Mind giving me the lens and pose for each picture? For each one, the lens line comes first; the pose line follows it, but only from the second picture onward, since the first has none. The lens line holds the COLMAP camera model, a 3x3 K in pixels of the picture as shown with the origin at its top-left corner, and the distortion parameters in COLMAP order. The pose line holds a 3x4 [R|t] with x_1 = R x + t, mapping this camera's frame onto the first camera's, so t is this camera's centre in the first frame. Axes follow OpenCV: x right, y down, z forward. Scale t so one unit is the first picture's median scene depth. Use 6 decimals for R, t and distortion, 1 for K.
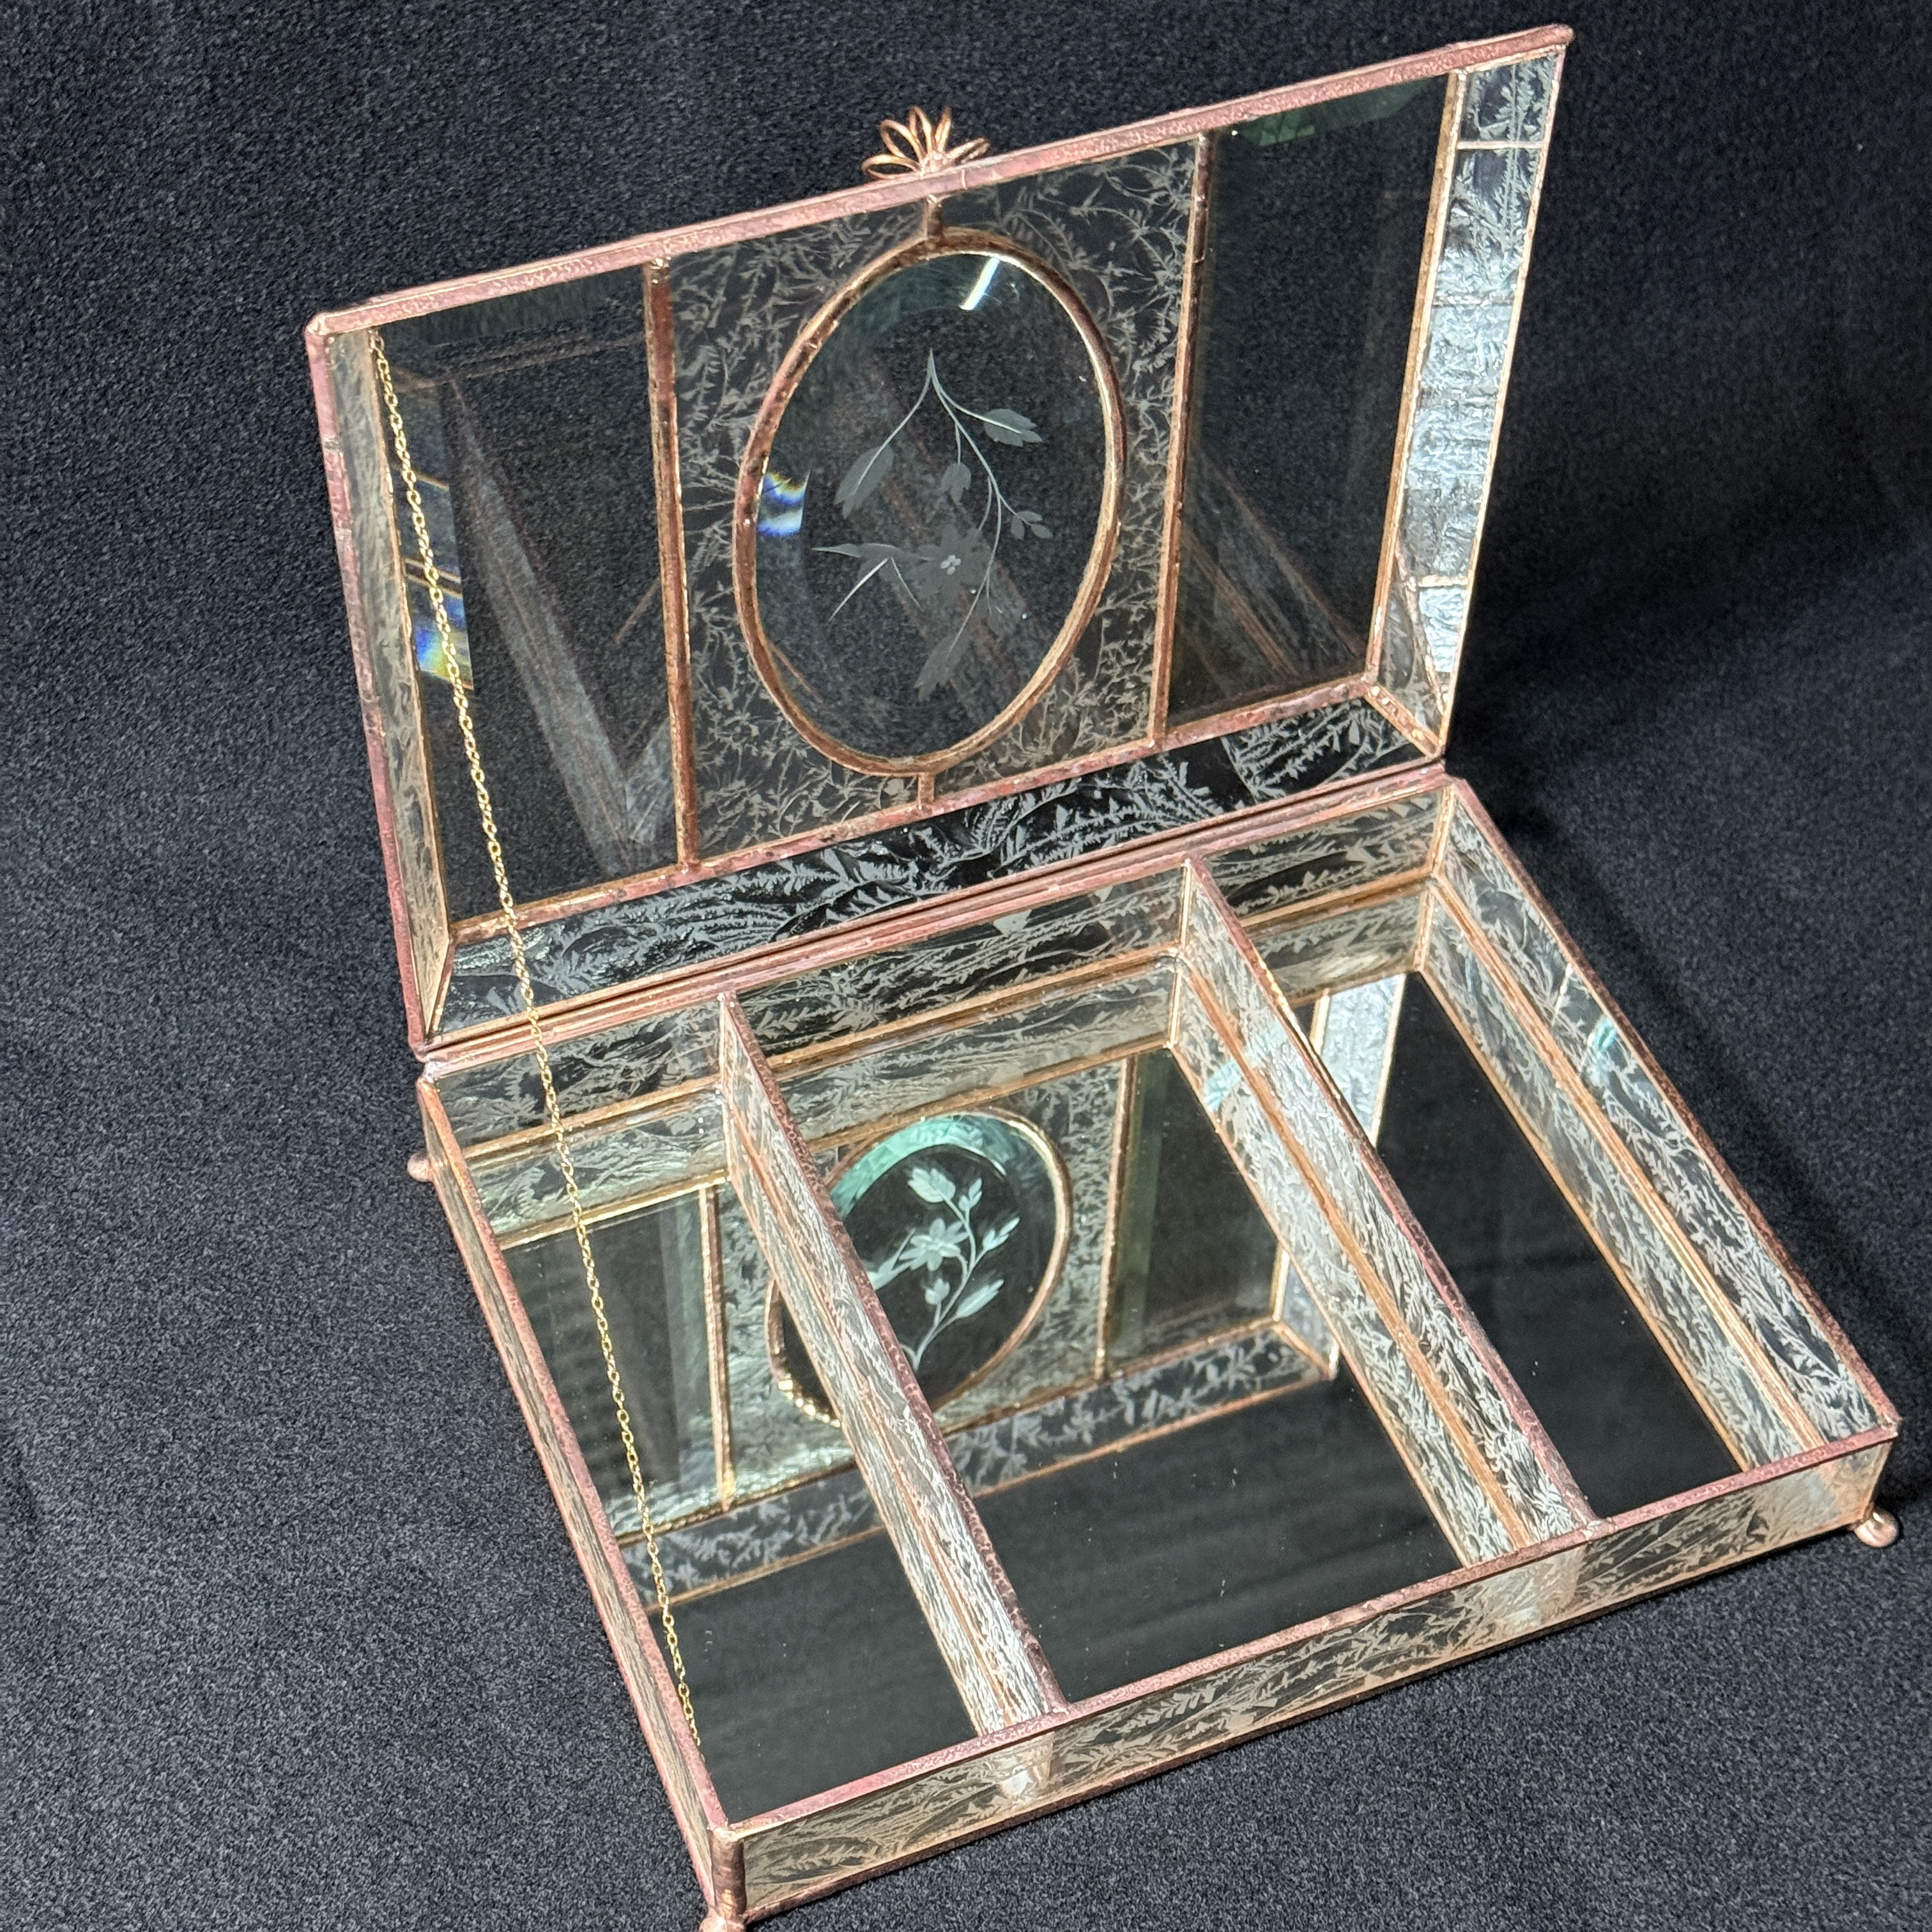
lens RADIAL K [[3735.8, 0, 968.6], [0, 3735.8, 949.9], [0, 0, 1]] dist [0.173600, 0.000000]
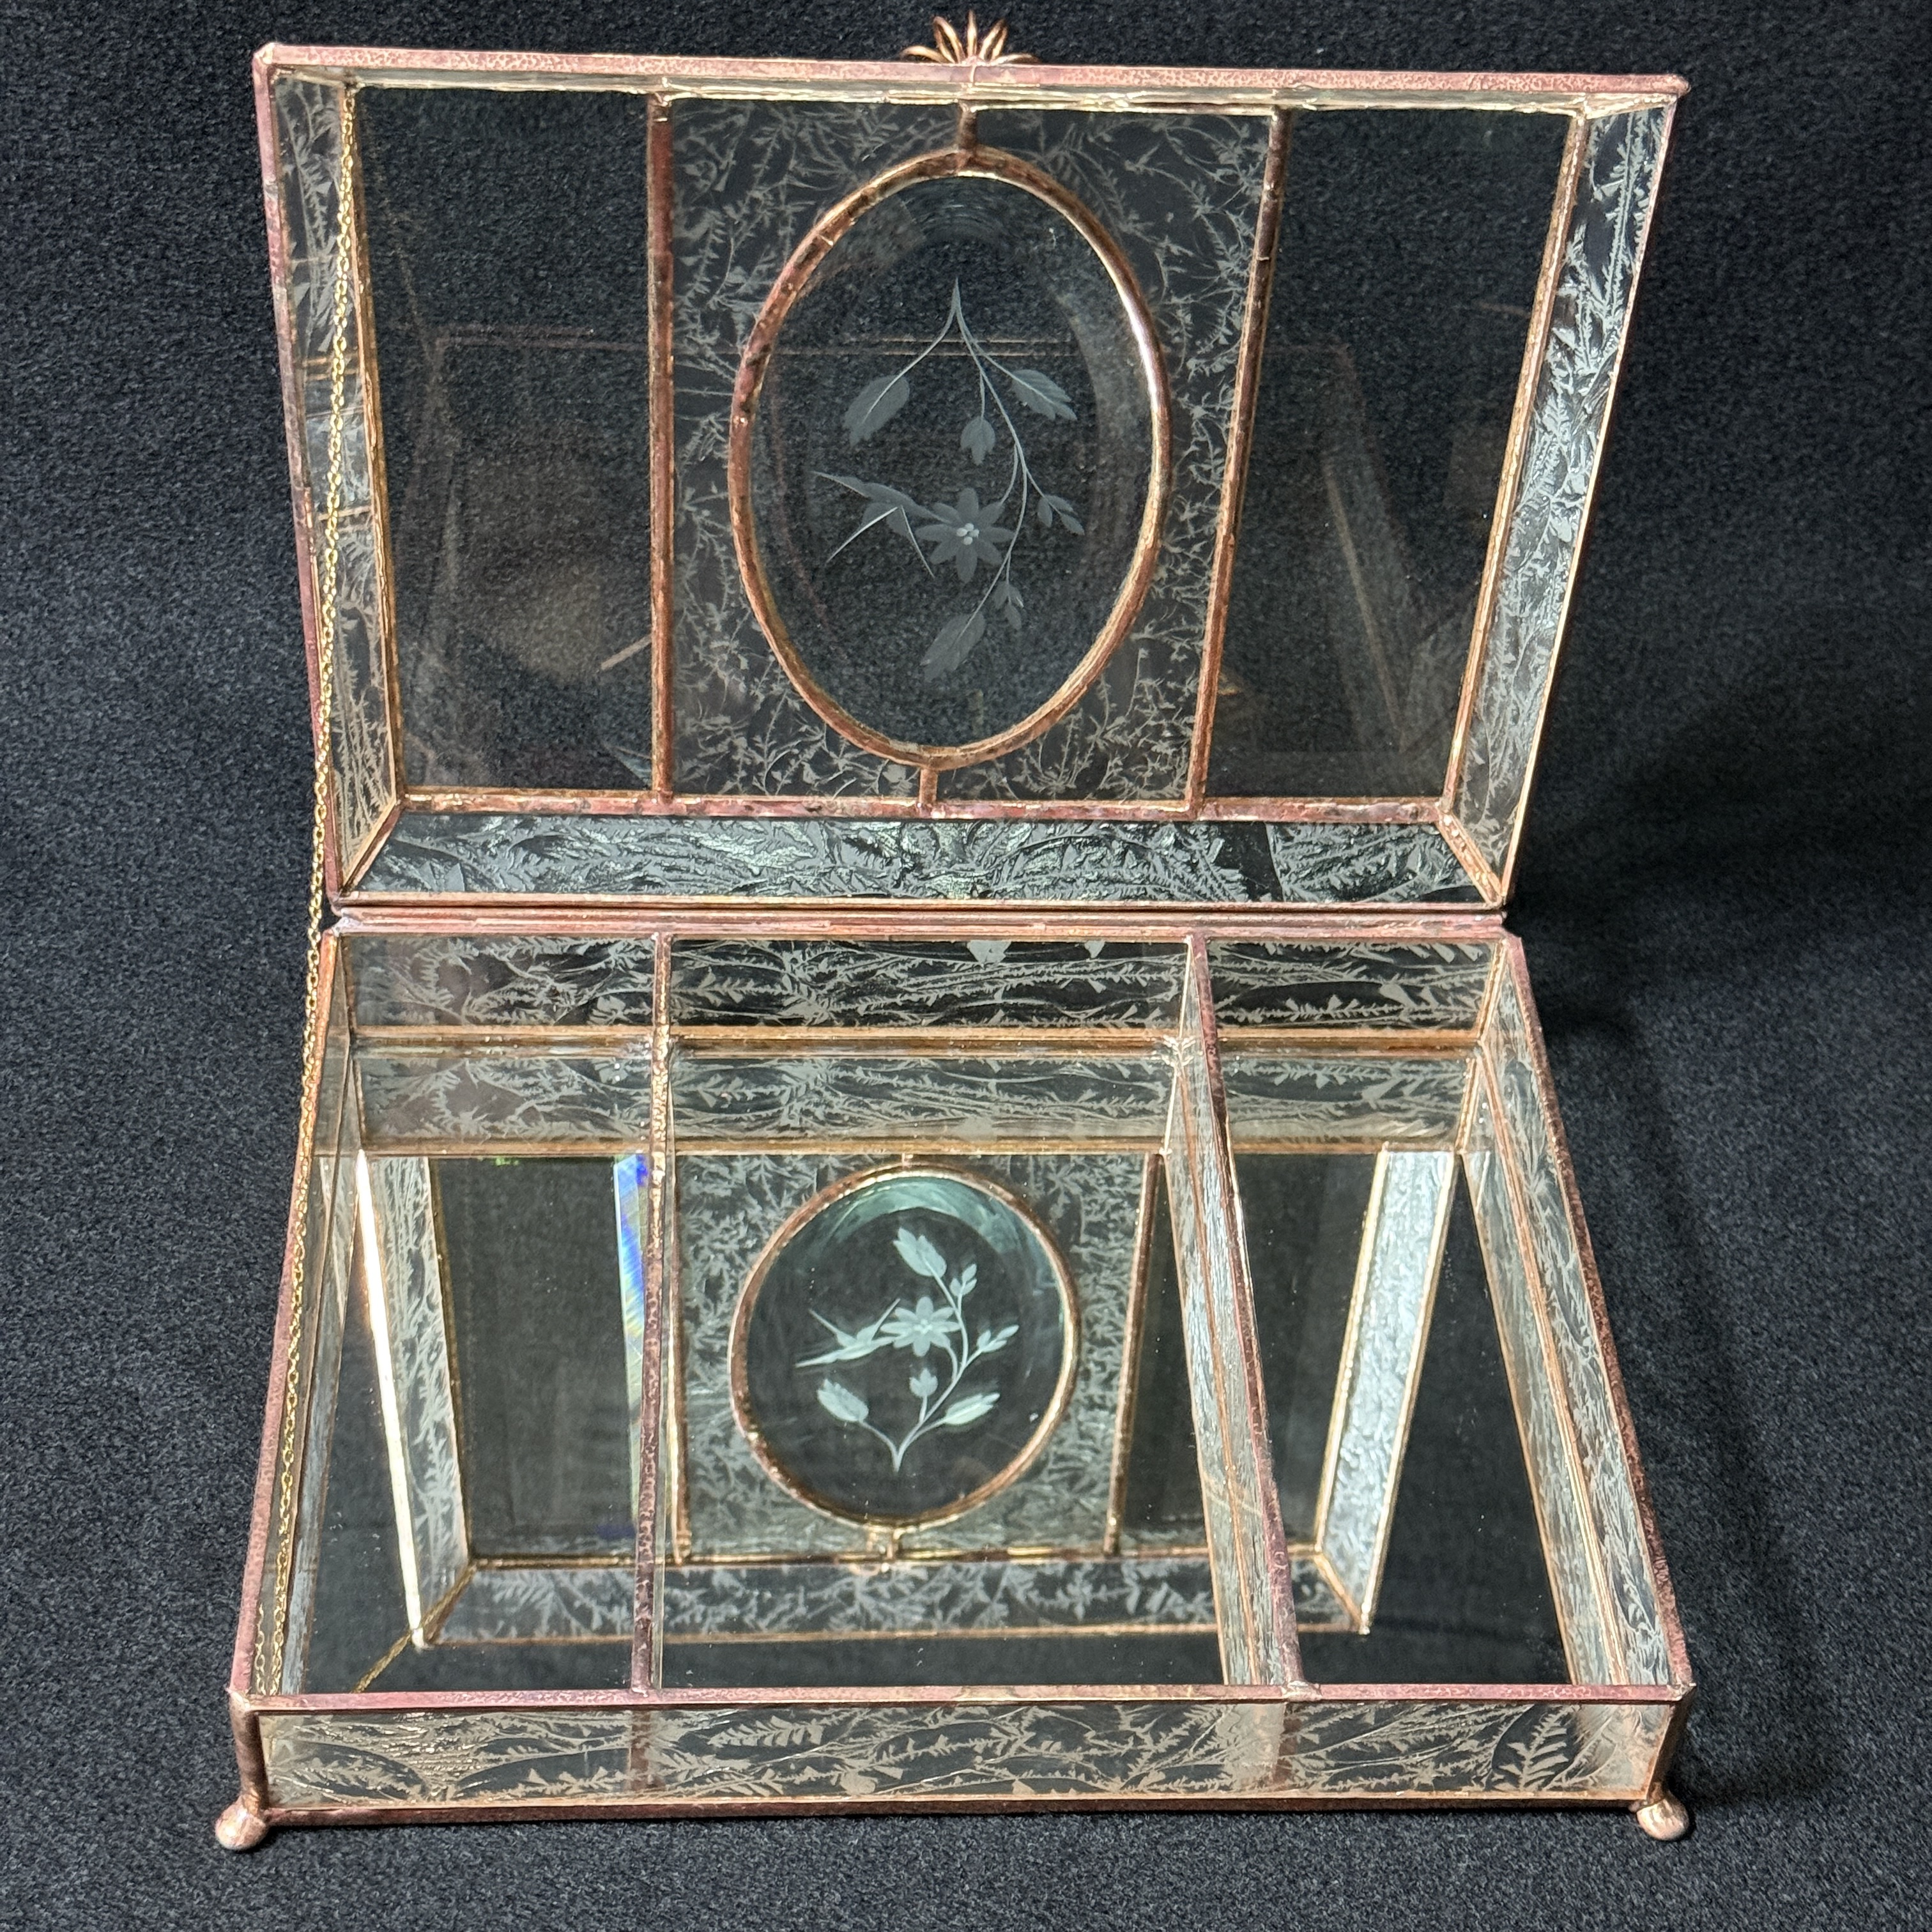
lens RADIAL K [[3735.8, 0, 944.5], [0, 3735.8, 901.3], [0, 0, 1]] dist [0.173600, 0.000000]
pose [[0.943799, 0.245970, -0.220777, 0.216659], [-0.269754, 0.959215, -0.084499, 0.066419], [0.190988, 0.139306, 0.971657, 0.089504]]
